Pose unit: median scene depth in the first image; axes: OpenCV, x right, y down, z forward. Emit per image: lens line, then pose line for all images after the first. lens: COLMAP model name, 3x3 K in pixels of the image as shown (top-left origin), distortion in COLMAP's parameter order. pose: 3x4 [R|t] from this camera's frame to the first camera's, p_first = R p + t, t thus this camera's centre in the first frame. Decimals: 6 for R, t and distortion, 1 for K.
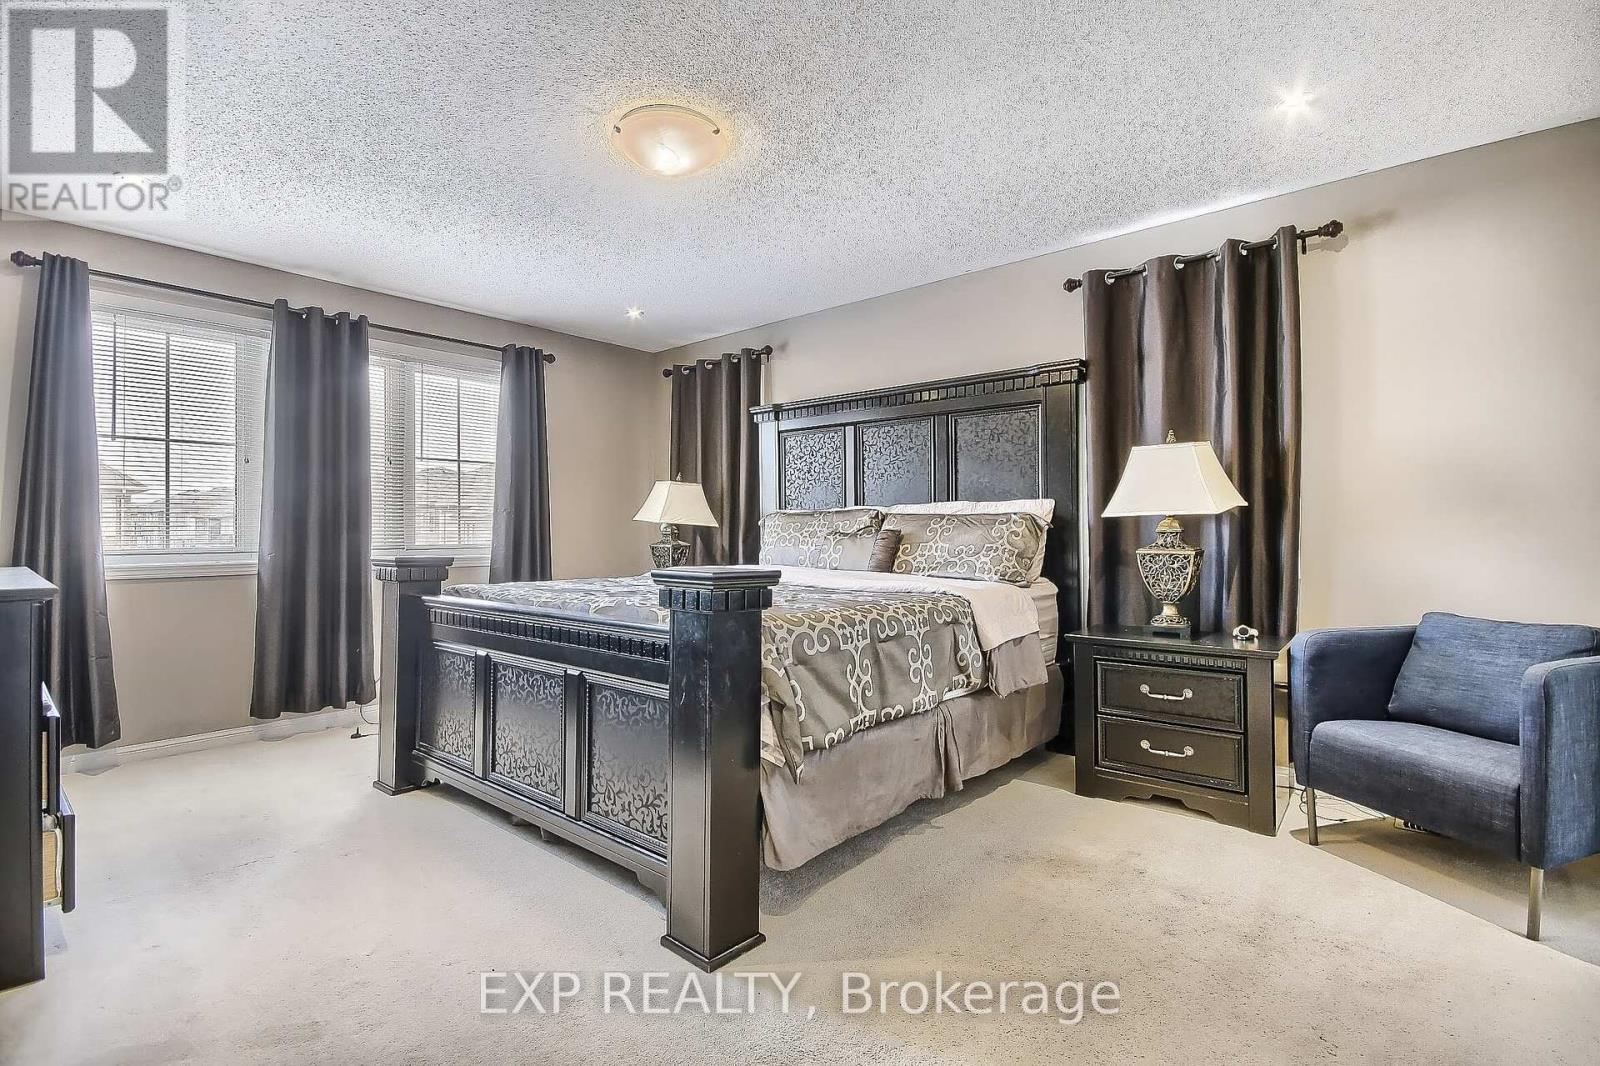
lens RADIAL K [[737.2, 0, 804.3], [0, 737.2, 534.6], [0, 0, 1]] dist [-0.000801, -0.001141]
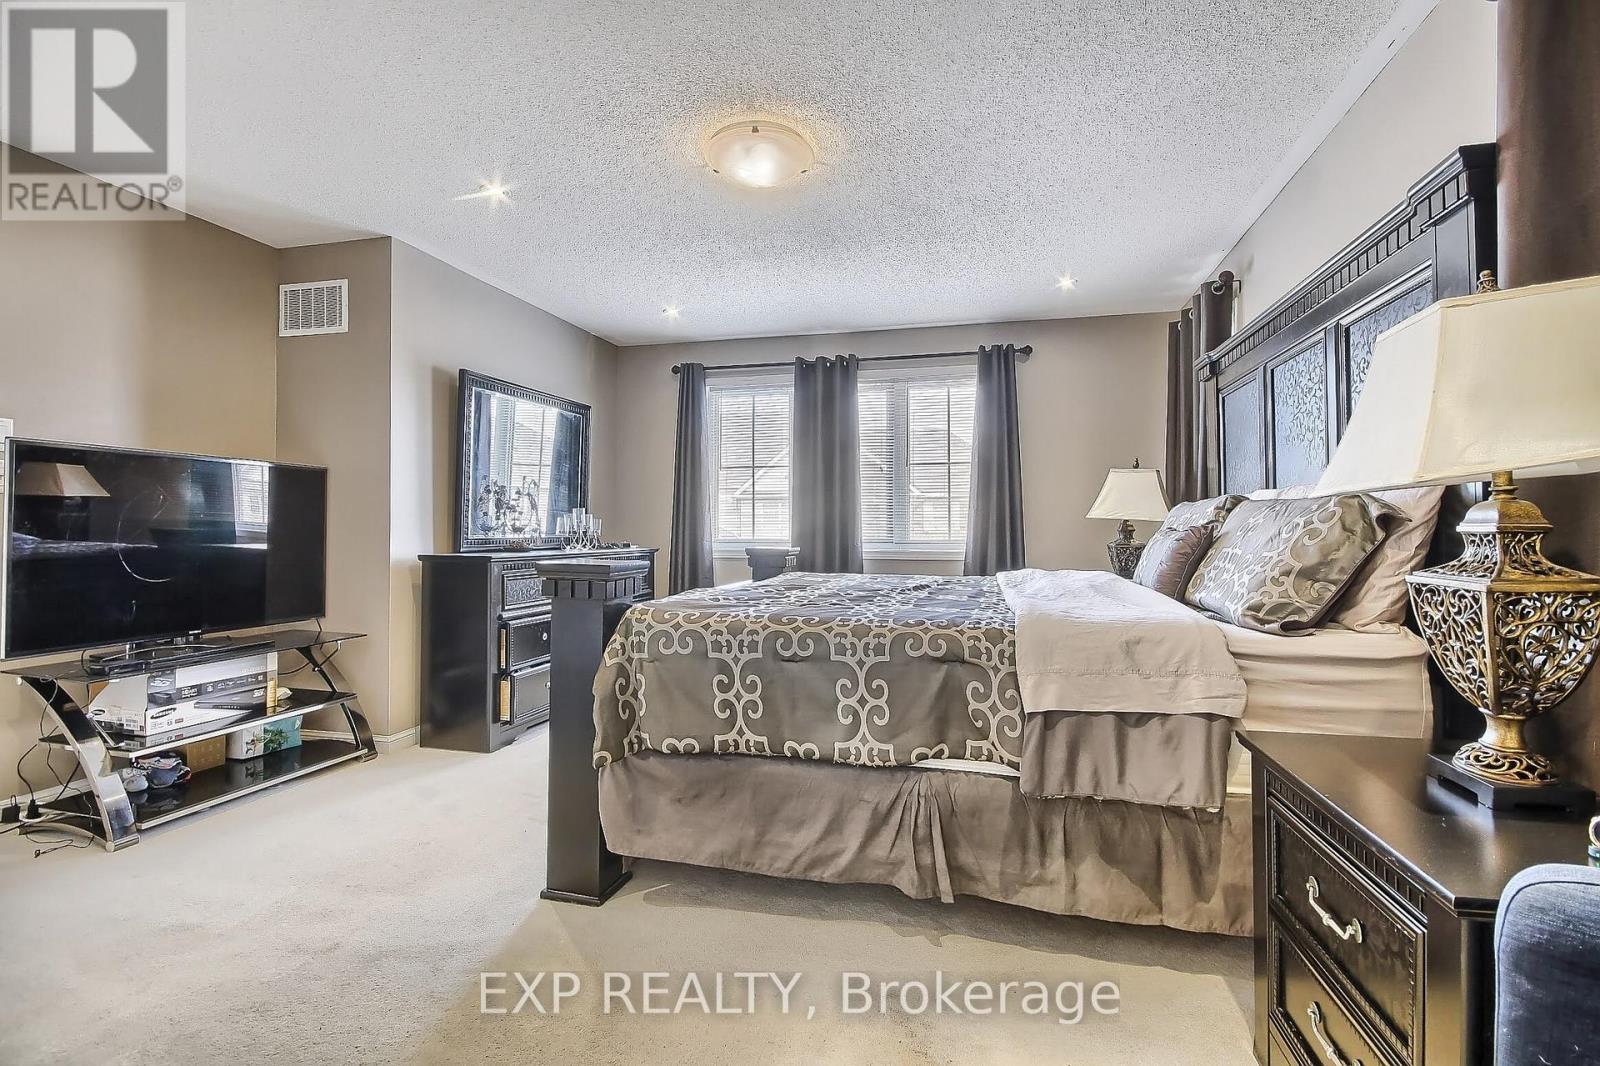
lens RADIAL K [[737.2, 0, 801.4], [0, 737.2, 524.6], [0, 0, 1]] dist [-0.000801, -0.001141]
pose [[0.457834, 0.000956, -0.889037, 0.599425], [-0.005005, 0.999986, -0.001502, -0.005666], [0.889024, 0.005138, 0.457832, 0.440483]]
